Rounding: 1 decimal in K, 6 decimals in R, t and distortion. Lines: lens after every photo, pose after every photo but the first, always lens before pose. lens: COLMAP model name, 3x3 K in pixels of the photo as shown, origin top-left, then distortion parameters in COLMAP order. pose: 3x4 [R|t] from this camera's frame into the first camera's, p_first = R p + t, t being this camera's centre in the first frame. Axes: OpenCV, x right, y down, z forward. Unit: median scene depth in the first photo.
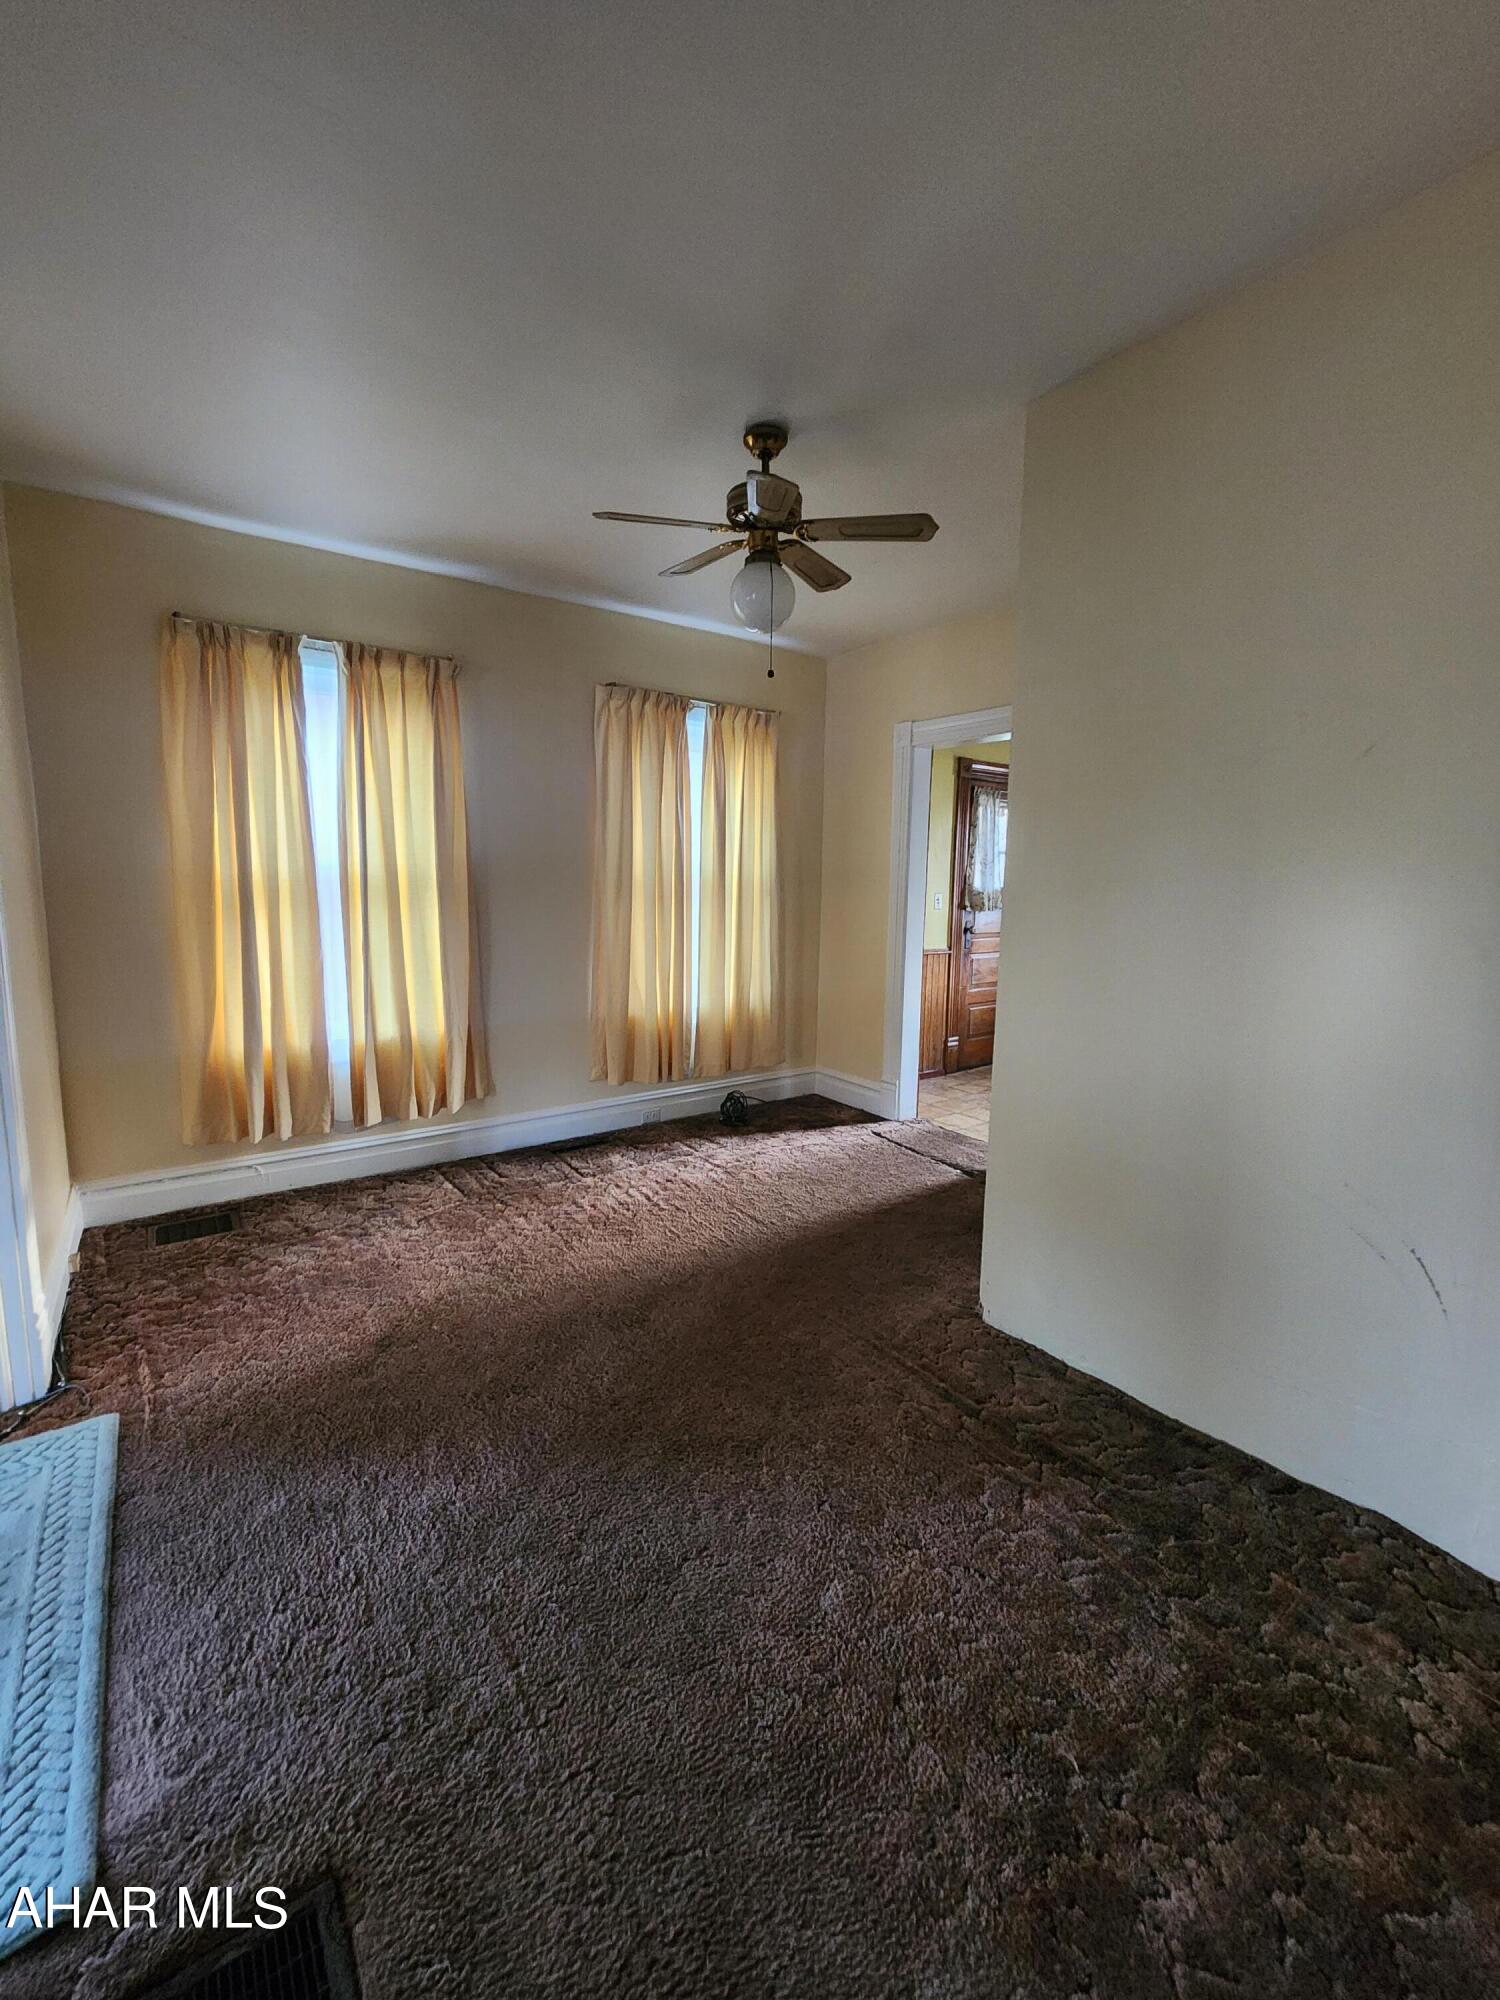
lens RADIAL K [[813.5, 0, 752.5], [0, 813.5, 1008.8], [0, 0, 1]] dist [-0.003817, 0.000140]
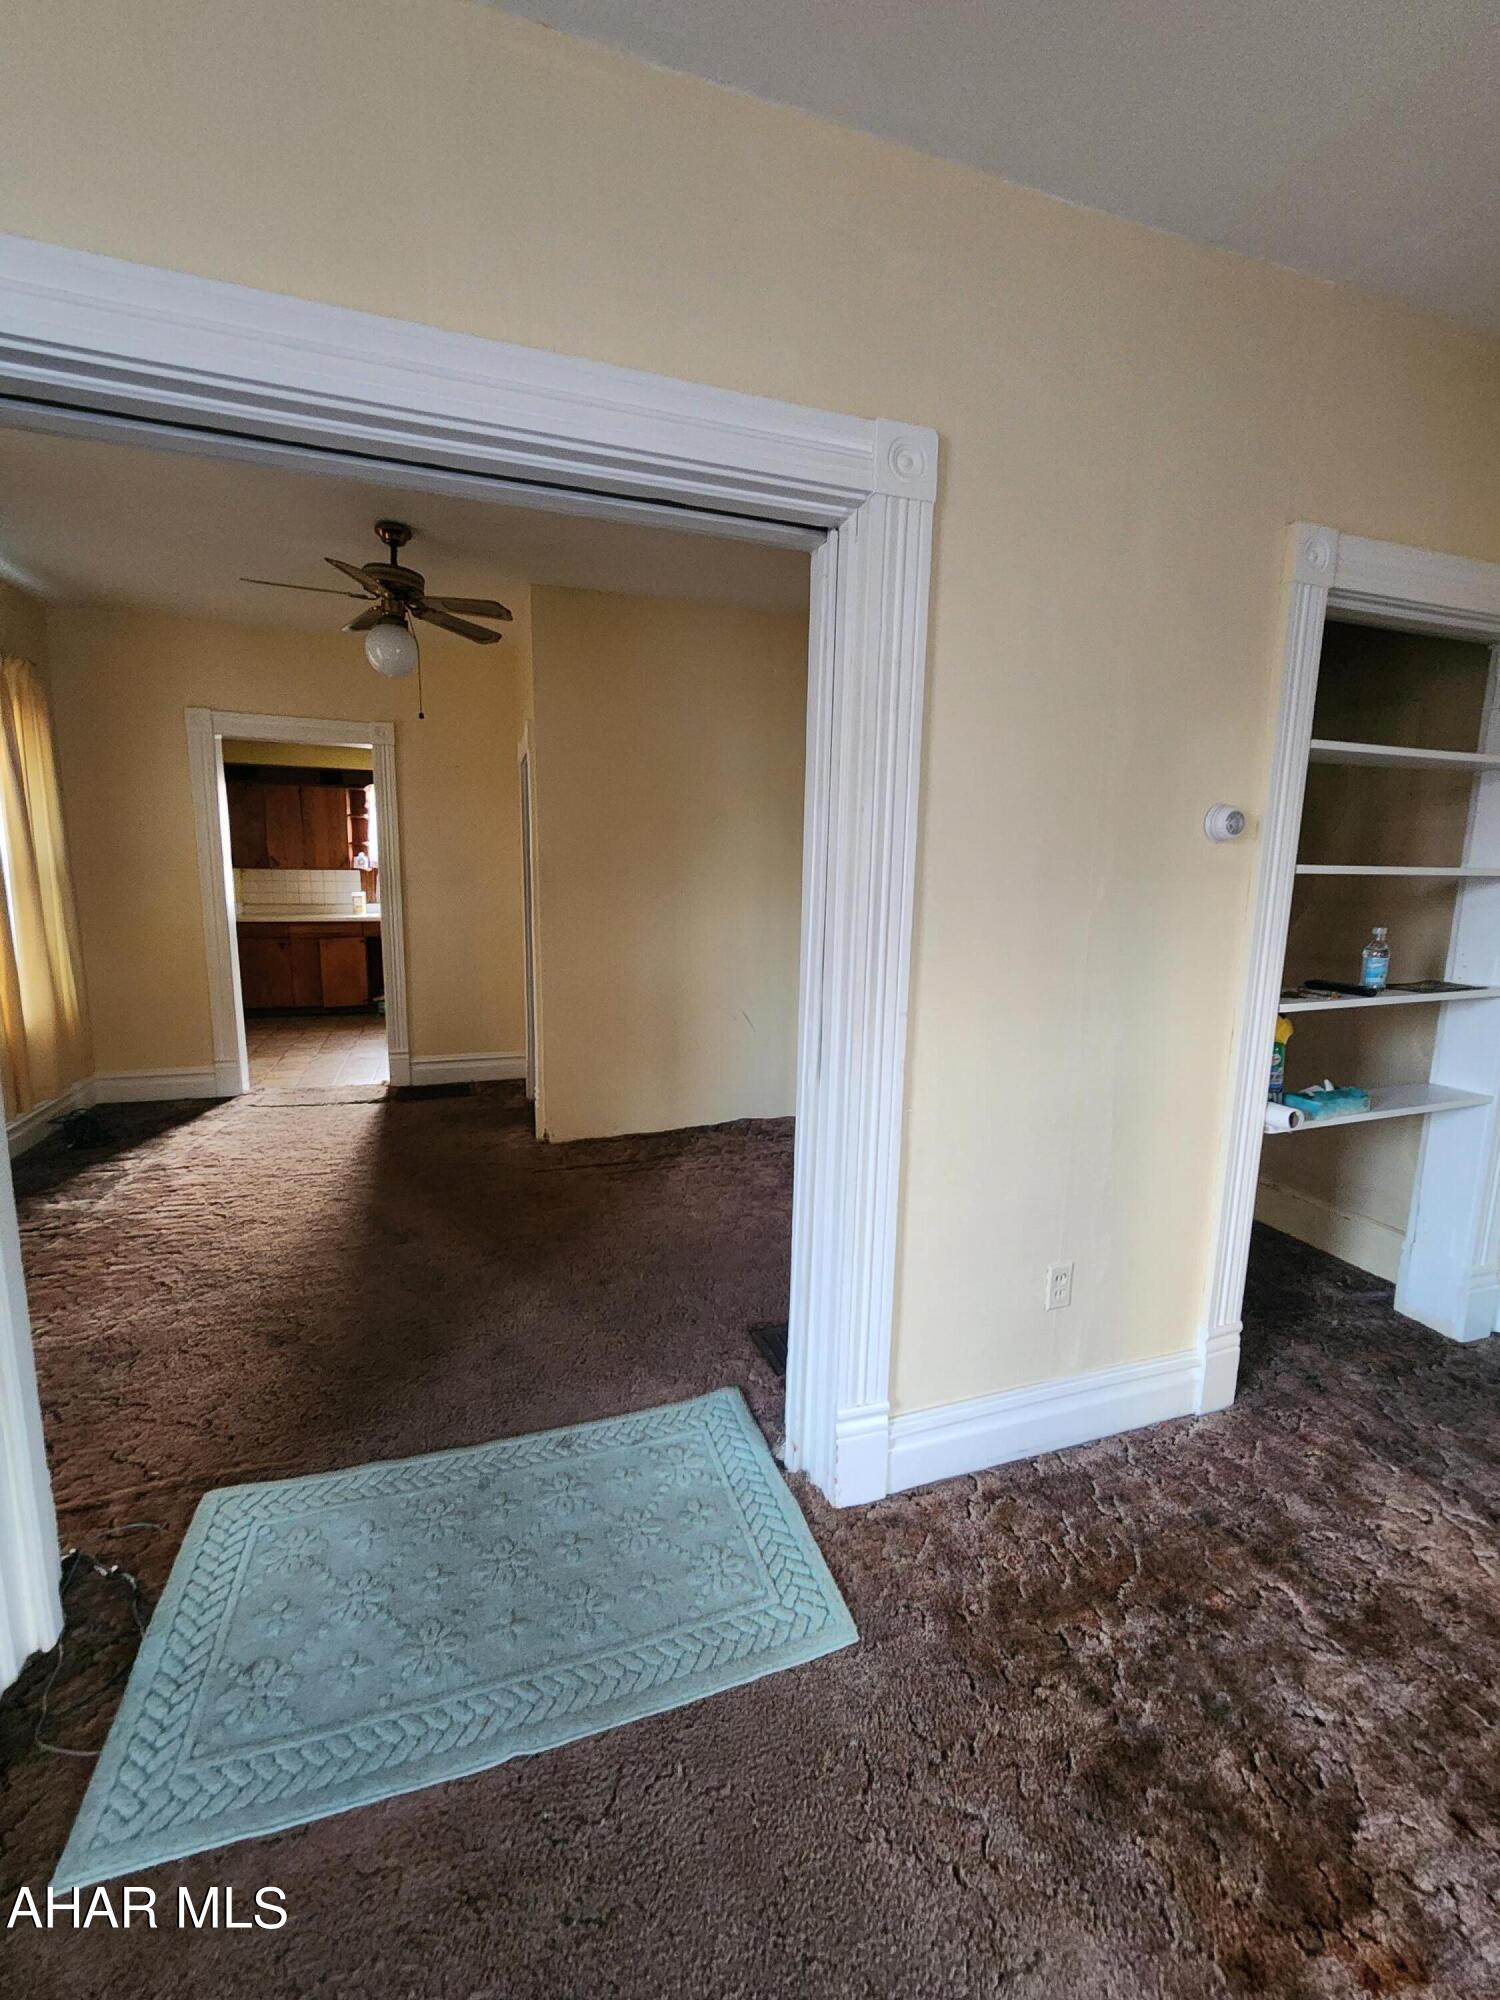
lens RADIAL K [[813.5, 0, 755.1], [0, 813.5, 998.8], [0, 0, 1]] dist [-0.003817, 0.000140]
pose [[0.283916, -0.157140, 0.945885, -0.761552], [0.135261, 0.983179, 0.122736, -0.027017], [-0.949261, 0.093095, 0.300395, 0.076604]]
